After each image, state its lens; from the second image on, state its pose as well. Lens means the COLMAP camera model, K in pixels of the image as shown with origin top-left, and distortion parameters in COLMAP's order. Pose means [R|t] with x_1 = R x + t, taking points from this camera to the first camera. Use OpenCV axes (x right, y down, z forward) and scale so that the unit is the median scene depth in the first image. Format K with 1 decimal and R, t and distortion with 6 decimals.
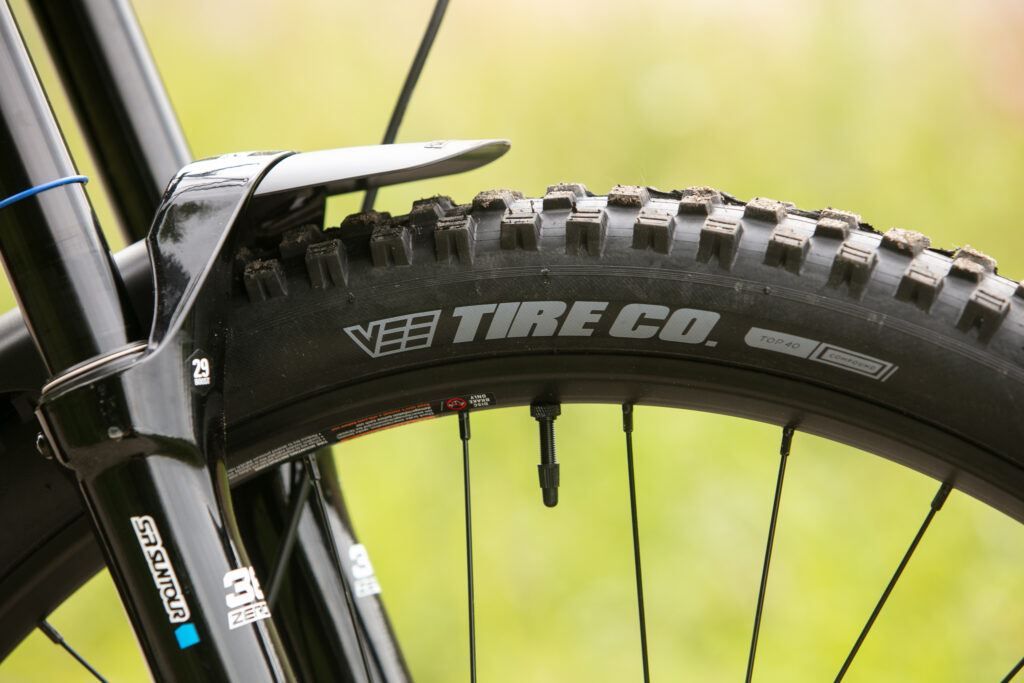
lens RADIAL K [[4140.4, 0, 511.9], [0, 4140.4, 341.6], [0, 0, 1]] dist [0.240136, 0.000000]
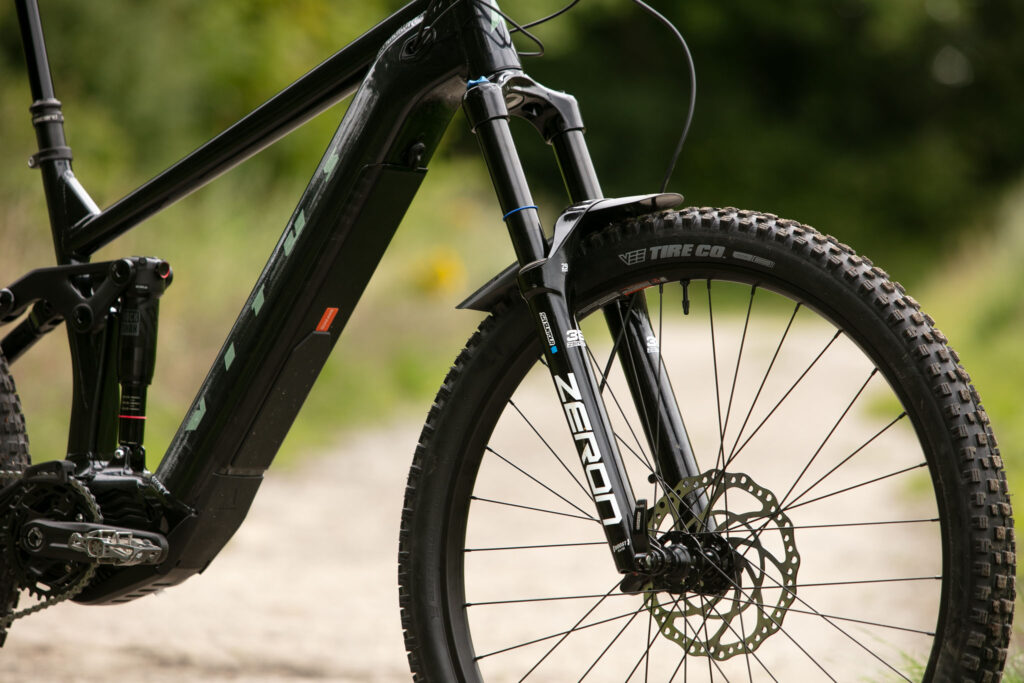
lens RADIAL K [[5904.3, 0, 512.0], [0, 5904.3, 341.4], [0, 0, 1]] dist [0.036145, 0.000000]
pose [[0.905772, -0.010810, -0.423627, 1.742804], [-0.021560, 0.997204, -0.071545, 0.375542], [0.423216, 0.073937, 0.903007, -2.976752]]
